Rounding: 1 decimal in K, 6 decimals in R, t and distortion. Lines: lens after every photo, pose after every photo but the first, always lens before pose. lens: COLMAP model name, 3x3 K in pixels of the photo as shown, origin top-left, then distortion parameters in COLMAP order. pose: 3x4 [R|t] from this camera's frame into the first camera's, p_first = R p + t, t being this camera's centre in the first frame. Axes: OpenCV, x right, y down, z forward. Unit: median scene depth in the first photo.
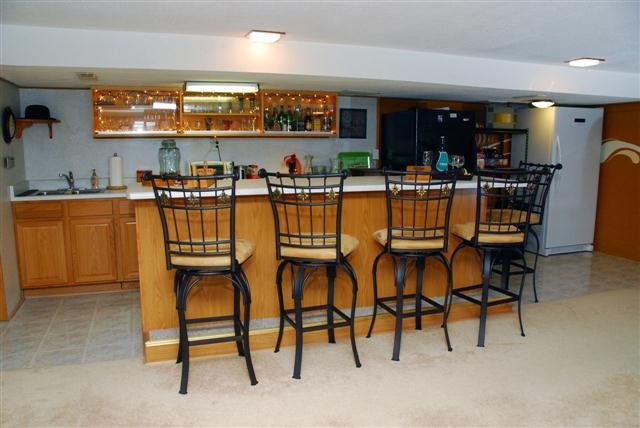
lens RADIAL K [[496.4, 0, 311.6], [0, 496.4, 218.9], [0, 0, 1]] dist [-0.163288, 0.115014]
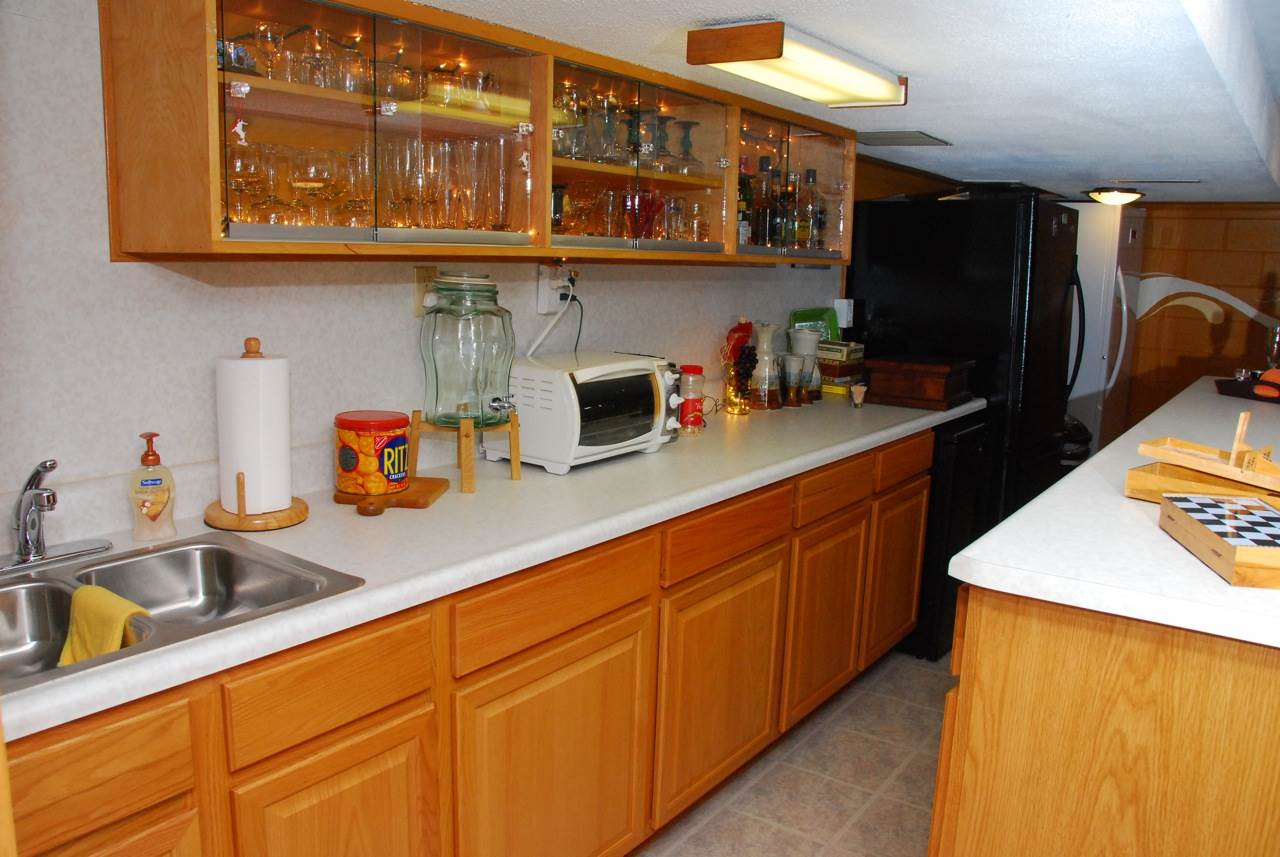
lens RADIAL K [[992.7, 0, 623.3], [0, 992.7, 438.3], [0, 0, 1]] dist [-0.163288, 0.115014]
pose [[0.841168, -0.080703, 0.534718, -0.407817], [0.061624, 0.996666, 0.053481, -0.089891], [-0.537251, -0.012035, 0.843337, 0.487920]]
